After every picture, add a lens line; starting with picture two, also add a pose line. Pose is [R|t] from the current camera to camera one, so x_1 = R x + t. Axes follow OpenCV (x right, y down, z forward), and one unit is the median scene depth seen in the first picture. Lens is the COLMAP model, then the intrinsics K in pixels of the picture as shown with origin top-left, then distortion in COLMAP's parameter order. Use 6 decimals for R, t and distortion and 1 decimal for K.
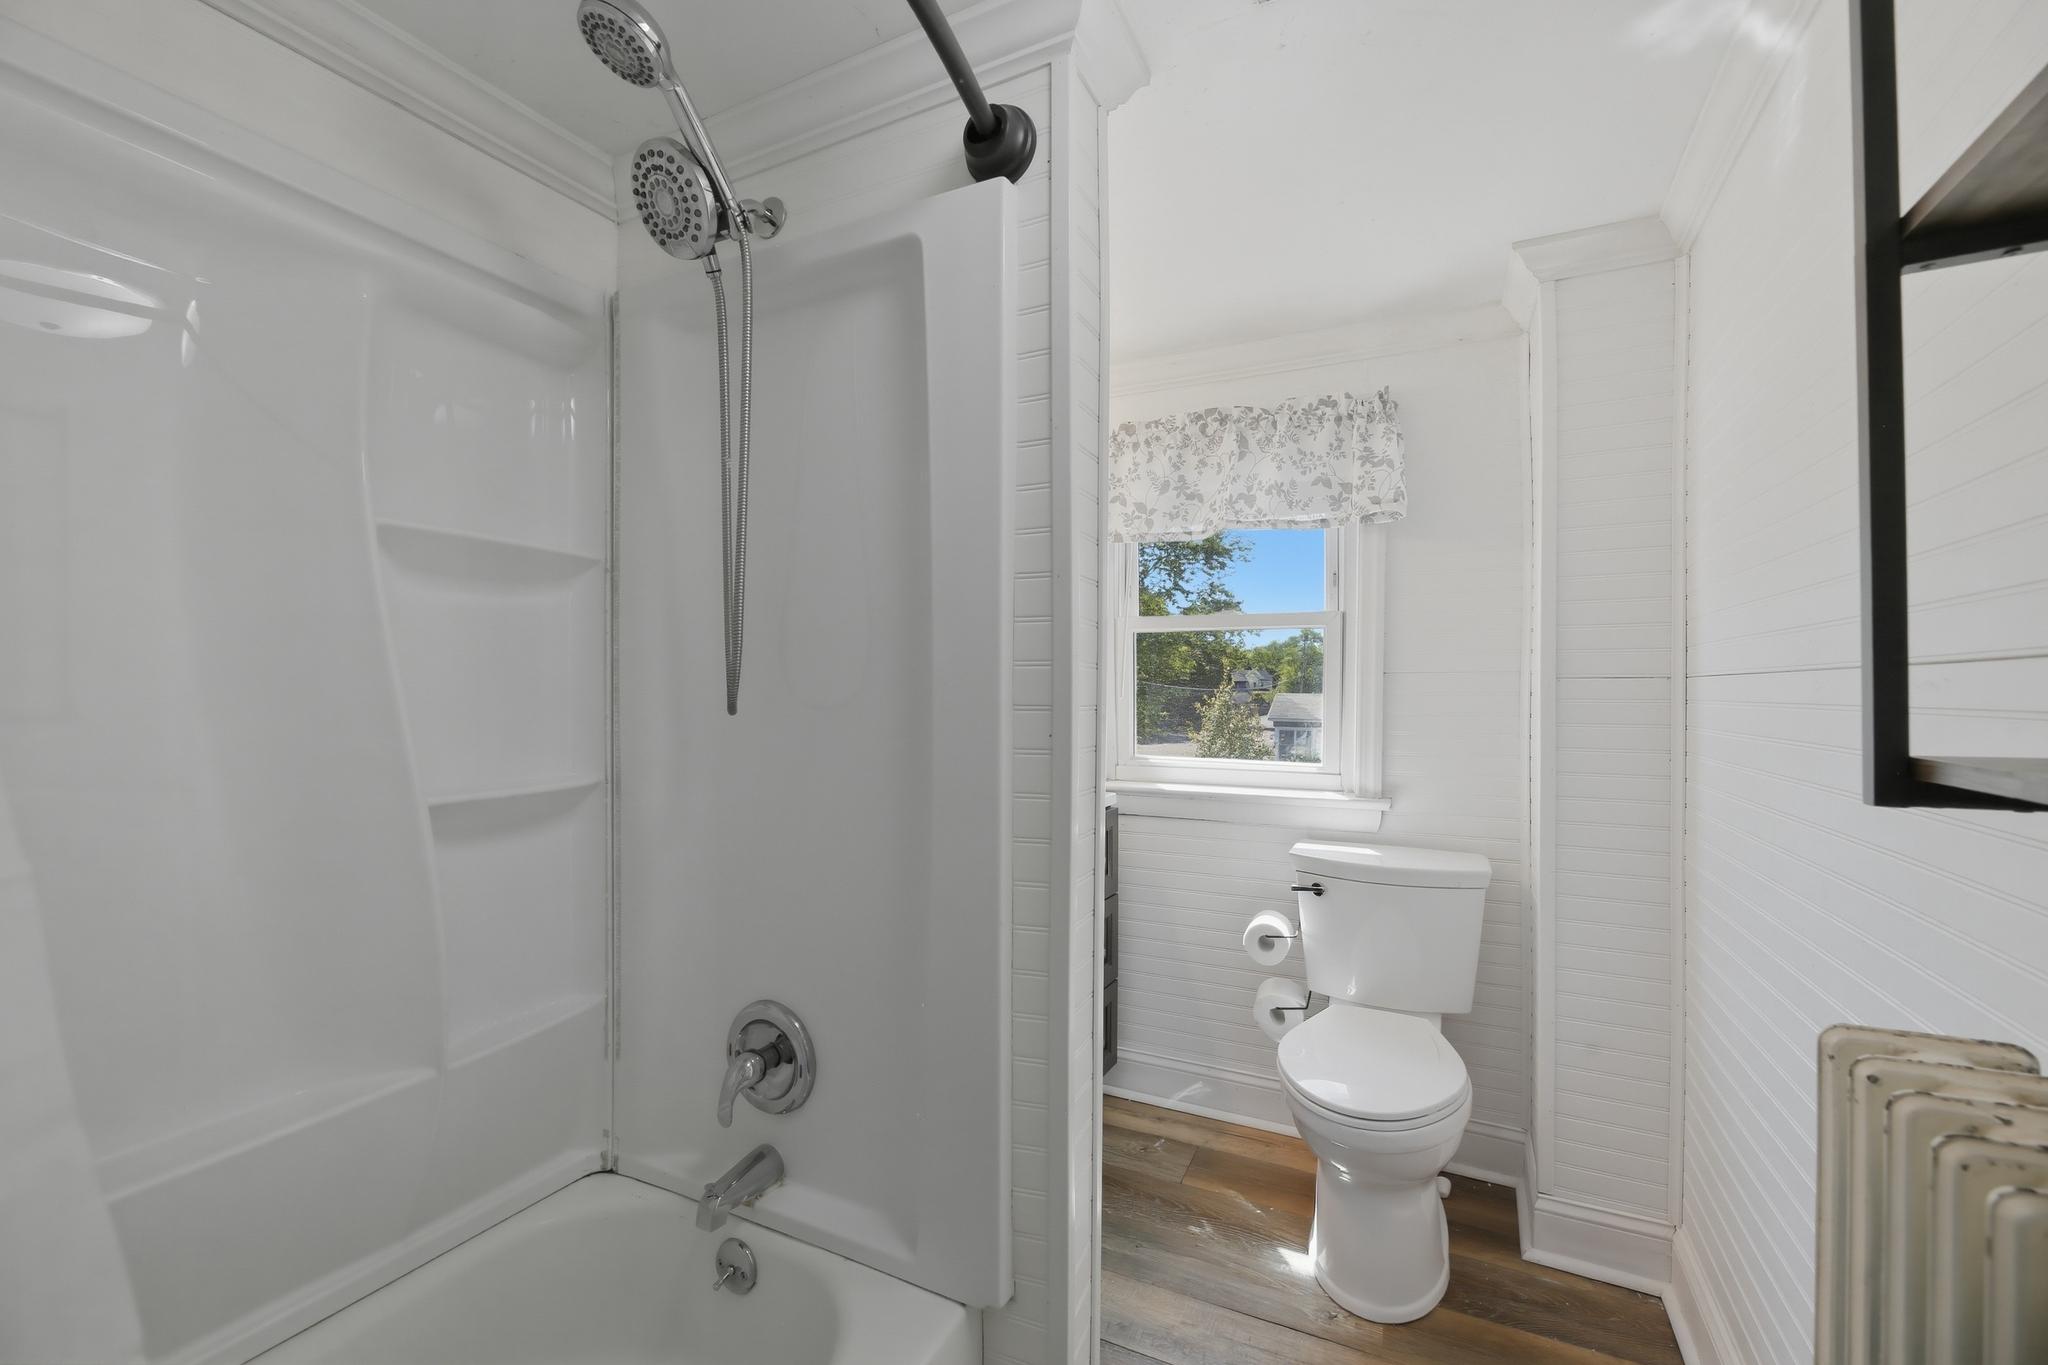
lens RADIAL K [[854.3, 0, 1013.5], [0, 854.3, 687.5], [0, 0, 1]] dist [-0.001471, -0.002146]
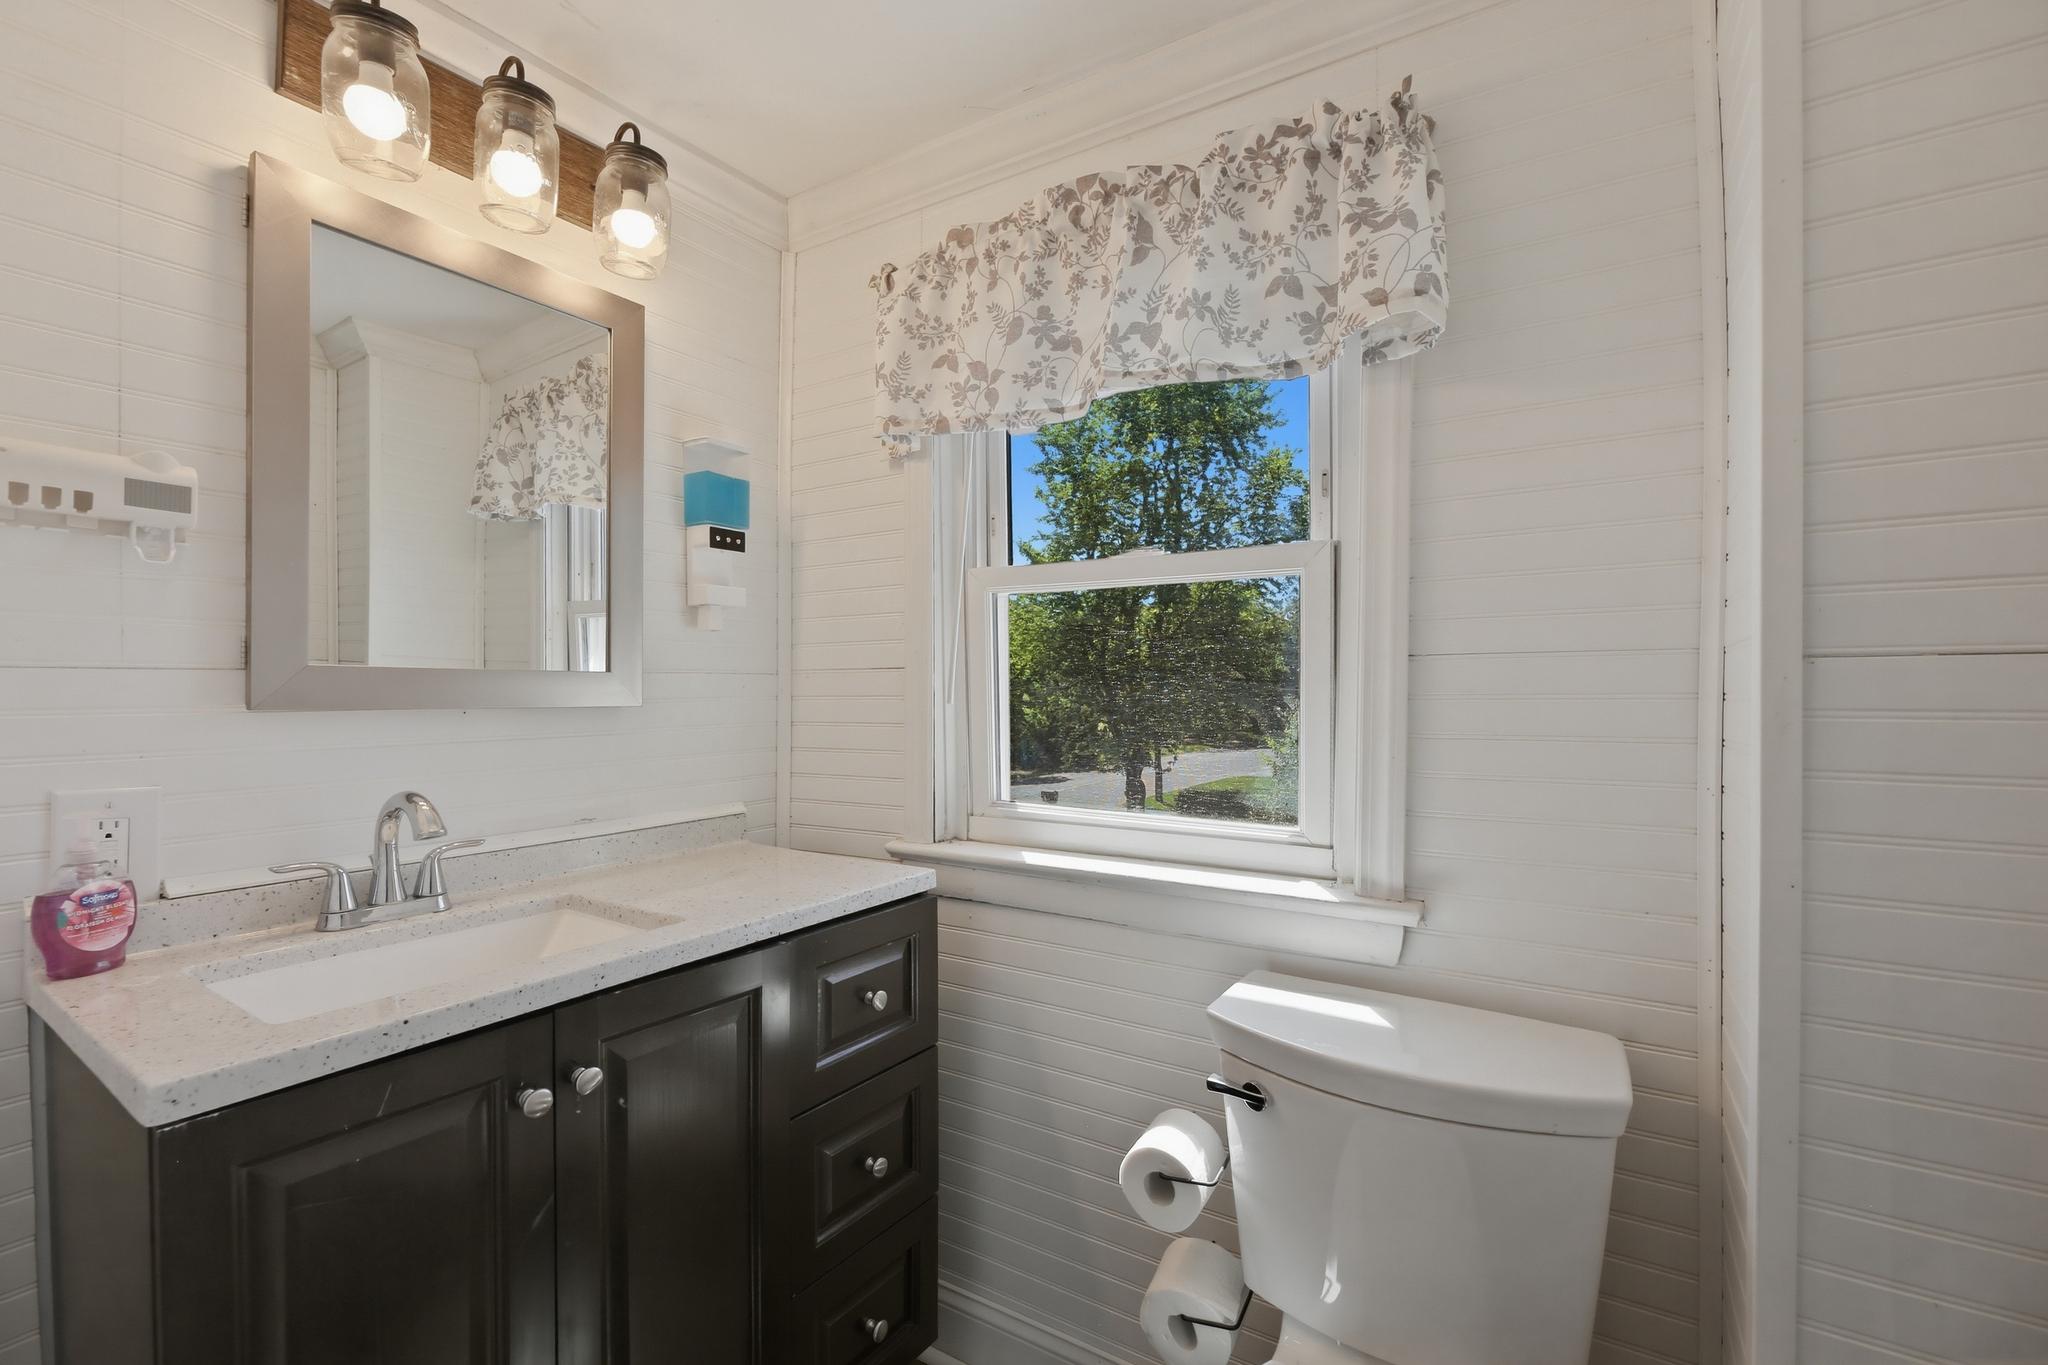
lens RADIAL K [[854.3, 0, 1039.7], [0, 854.3, 690.1], [0, 0, 1]] dist [-0.001471, -0.002146]
pose [[0.994089, -0.006618, -0.108368, 0.265743], [0.007319, 0.999955, 0.006072, -0.000255], [0.108322, -0.006830, 0.994092, 0.463331]]
